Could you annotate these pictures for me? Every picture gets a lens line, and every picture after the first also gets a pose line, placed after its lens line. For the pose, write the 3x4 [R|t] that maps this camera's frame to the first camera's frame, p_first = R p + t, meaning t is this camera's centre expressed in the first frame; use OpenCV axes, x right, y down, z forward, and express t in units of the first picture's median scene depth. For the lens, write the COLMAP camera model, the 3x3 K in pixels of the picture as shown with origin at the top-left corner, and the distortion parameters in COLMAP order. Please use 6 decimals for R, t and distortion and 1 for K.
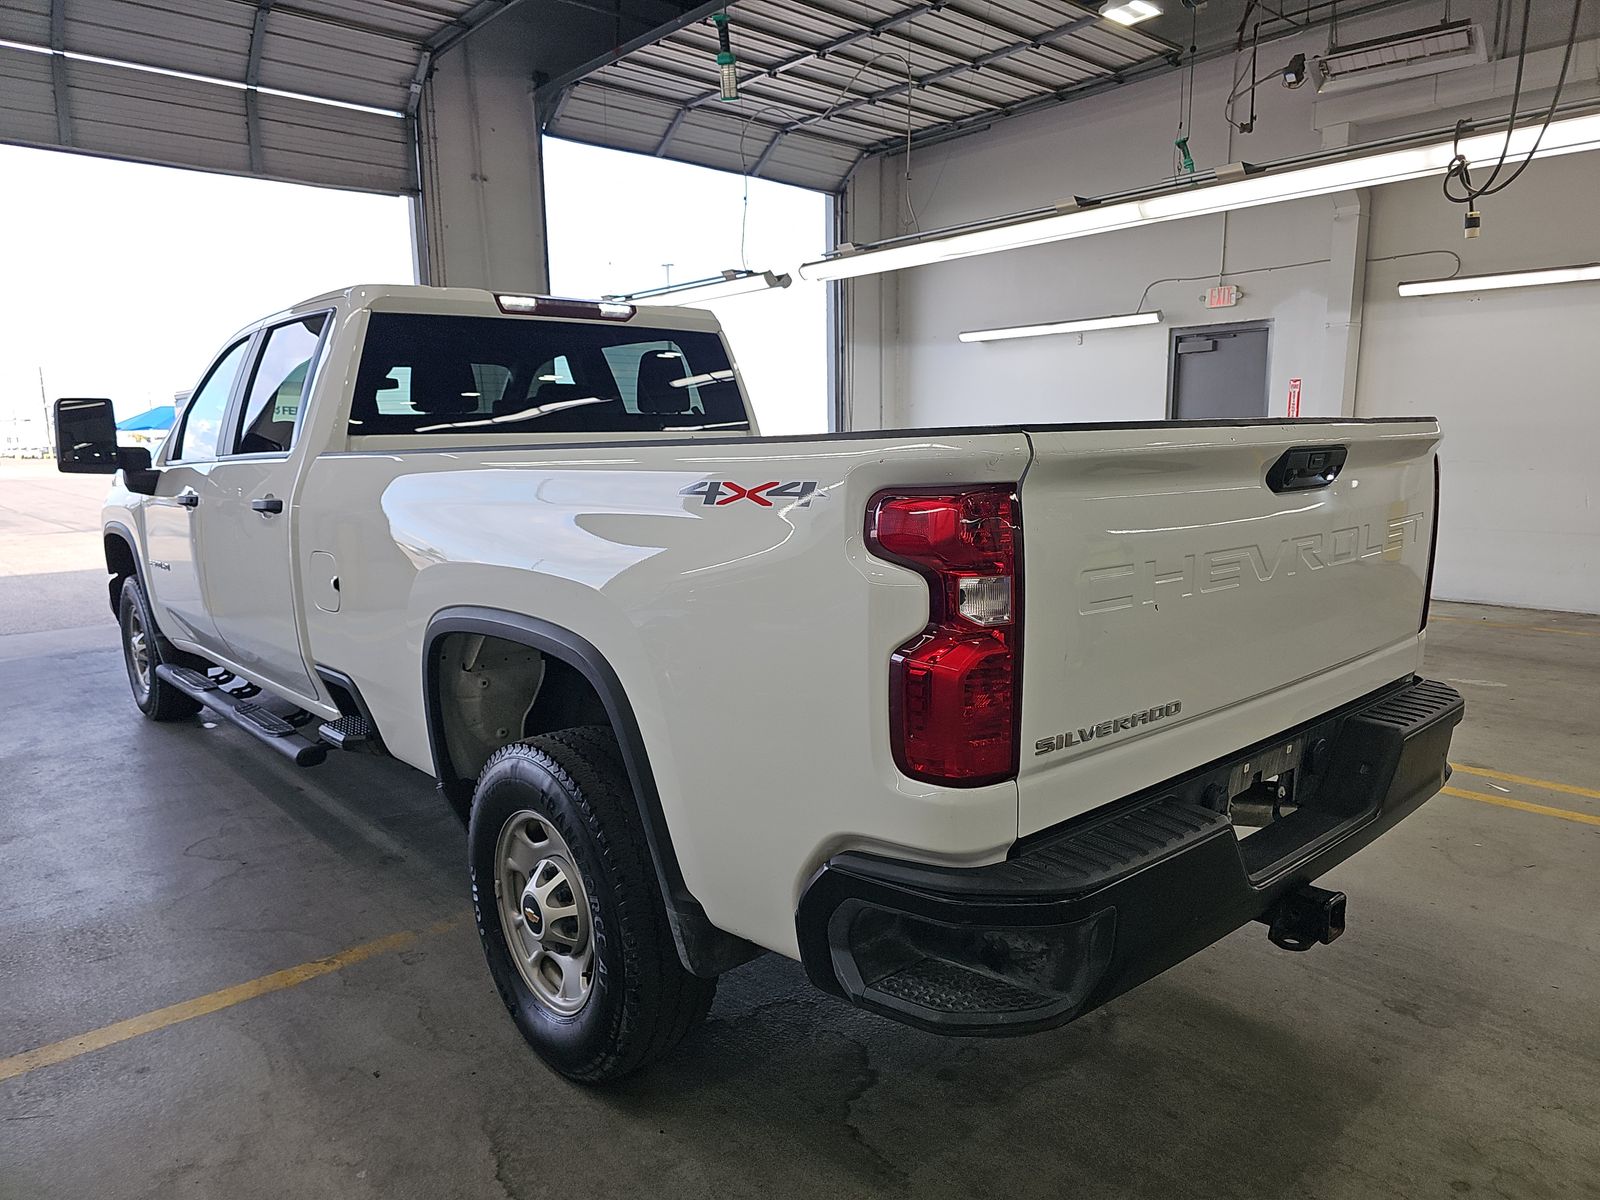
lens RADIAL K [[1071.4, 0, 818.1], [0, 1071.4, 626.6], [0, 0, 1]] dist [0.034896, -0.034510]
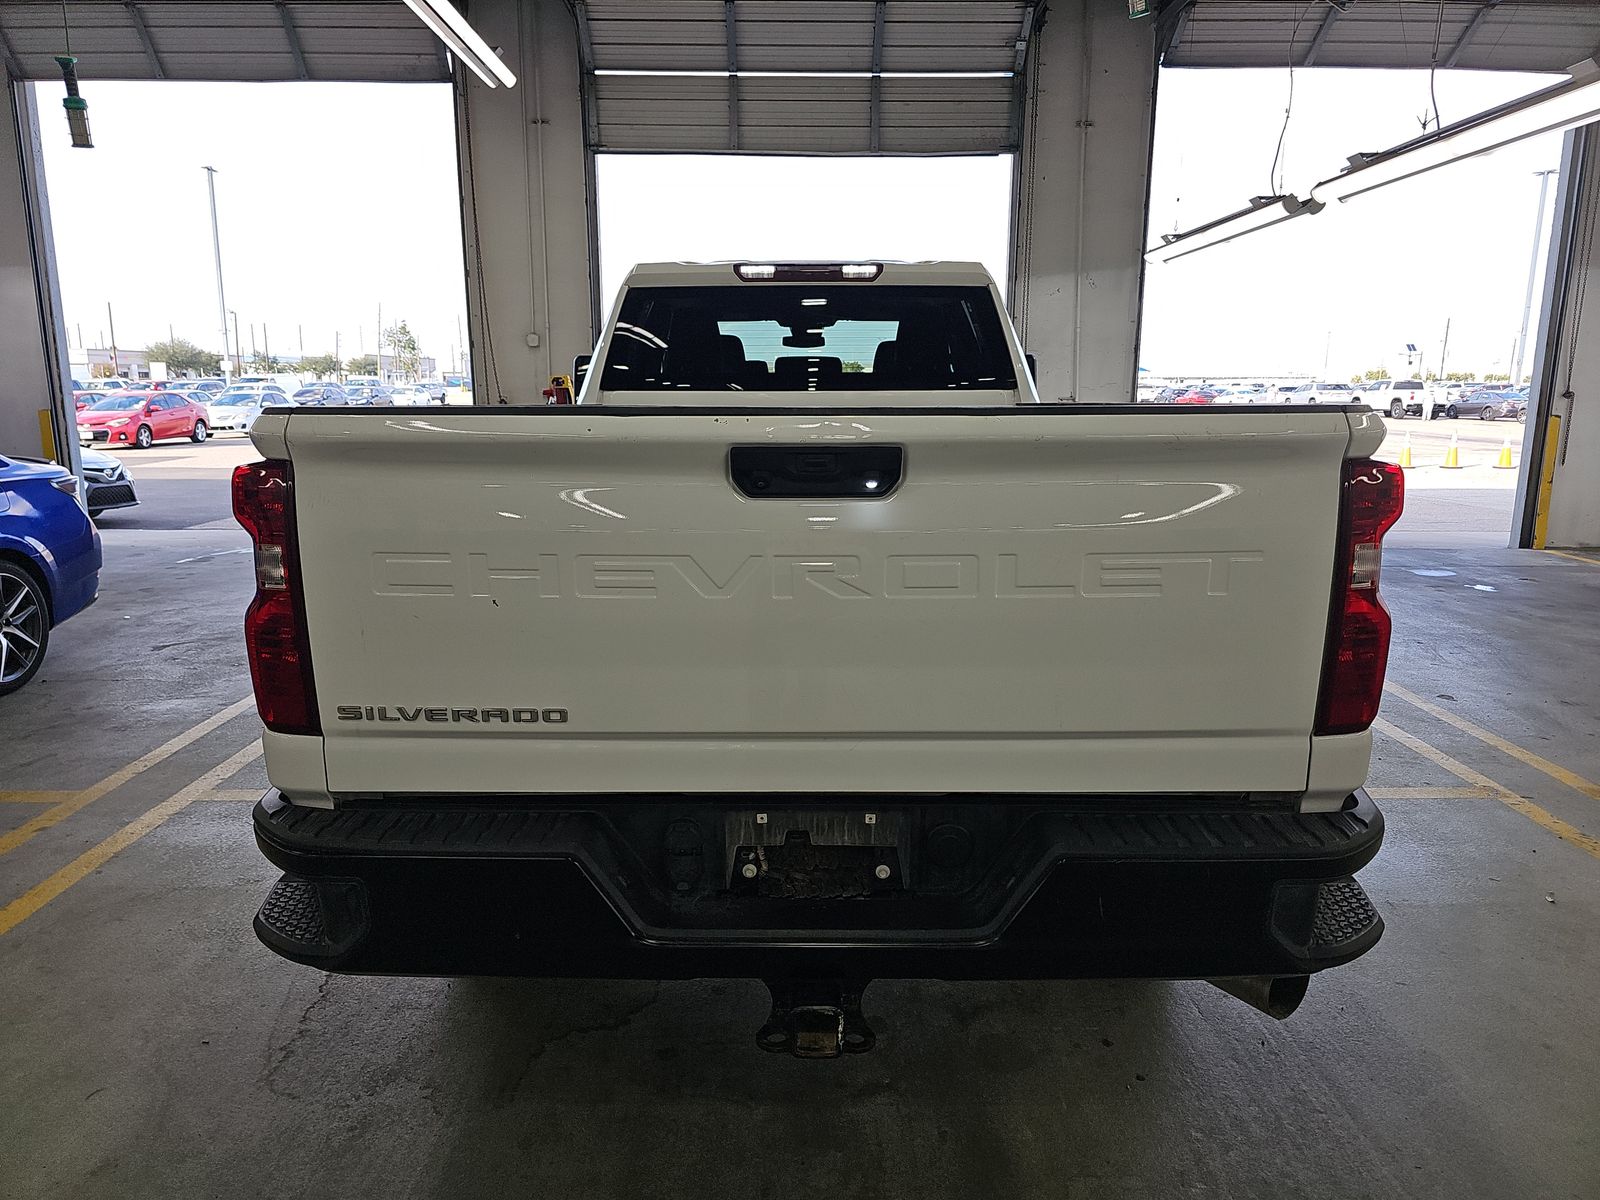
lens RADIAL K [[1071.4, 0, 789.0], [0, 1071.4, 613.9], [0, 0, 1]] dist [0.034896, -0.034510]
pose [[0.741806, 0.156239, -0.652160, 0.262886], [-0.130232, 0.987530, 0.088450, -0.029397], [0.657847, 0.019320, 0.752904, 0.105465]]
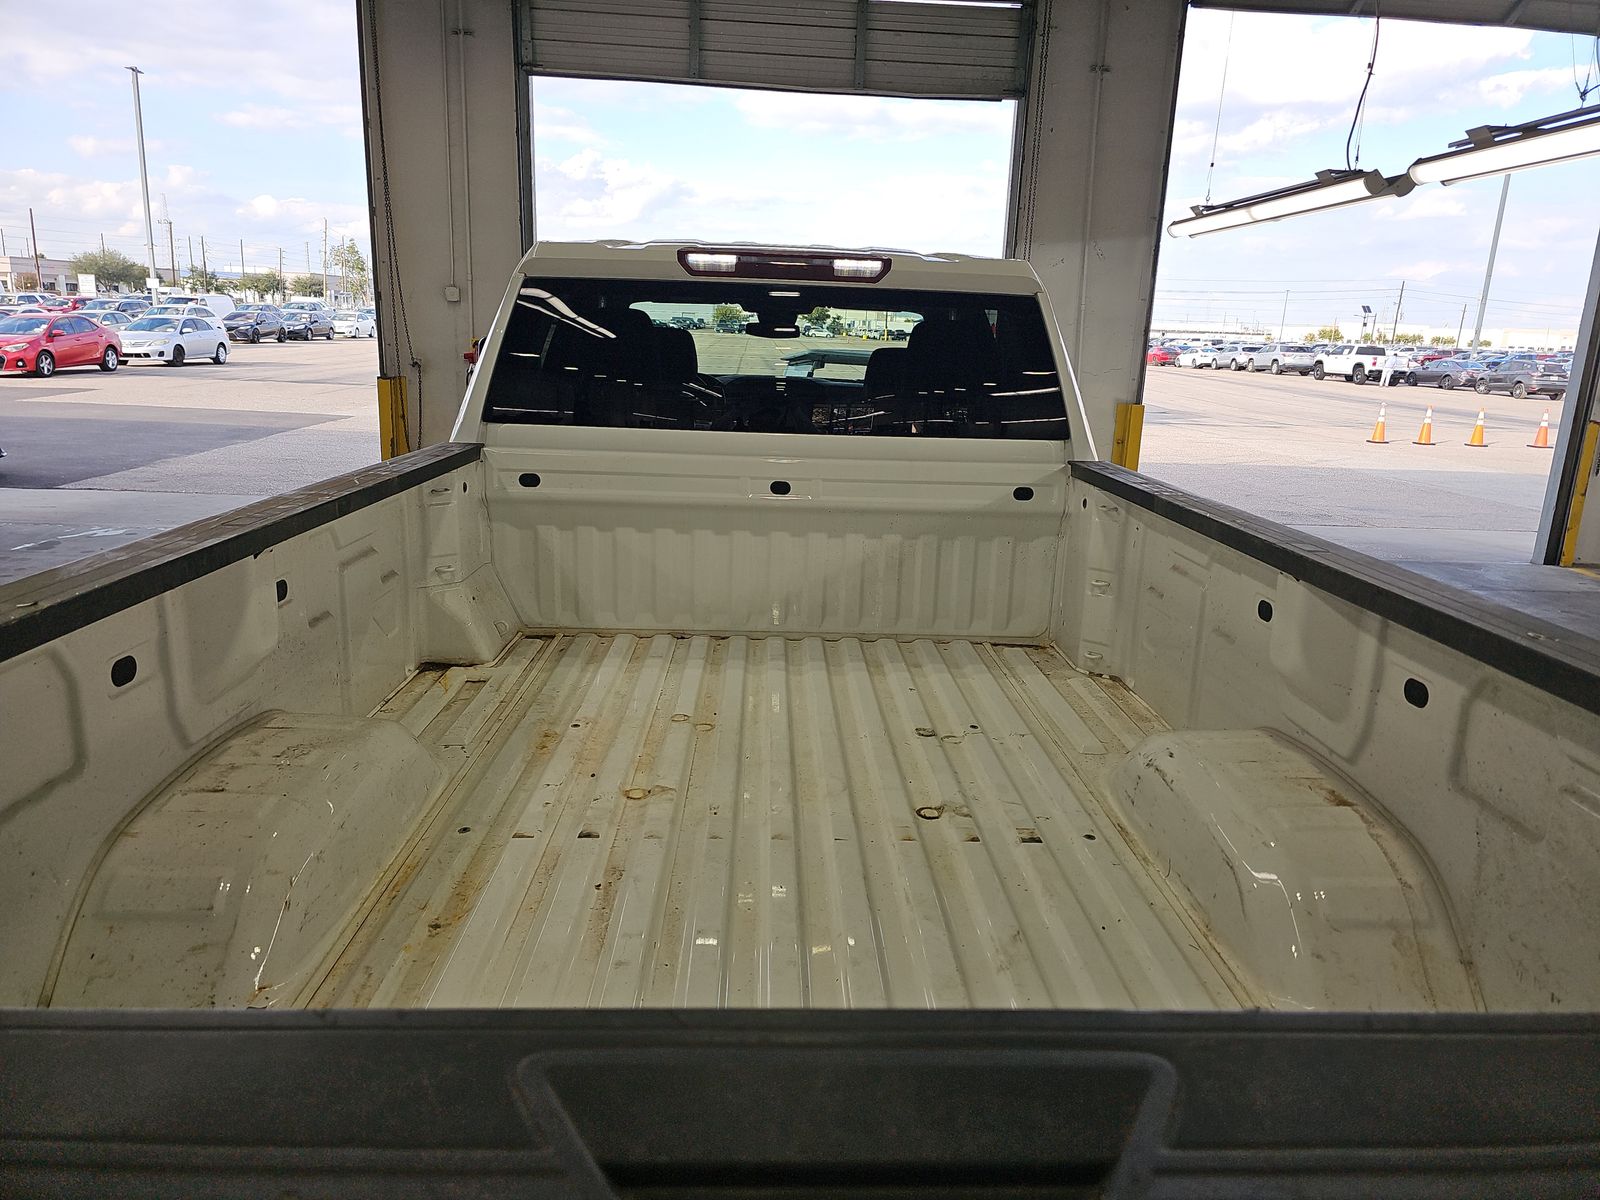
lens RADIAL K [[1071.4, 0, 800.9], [0, 1071.4, 598.1], [0, 0, 1]] dist [0.034896, -0.034510]
pose [[0.769523, 0.201944, -0.605850, 0.143263], [-0.161508, 0.979387, 0.121312, -0.087057], [0.617859, 0.004497, 0.786276, 0.226814]]
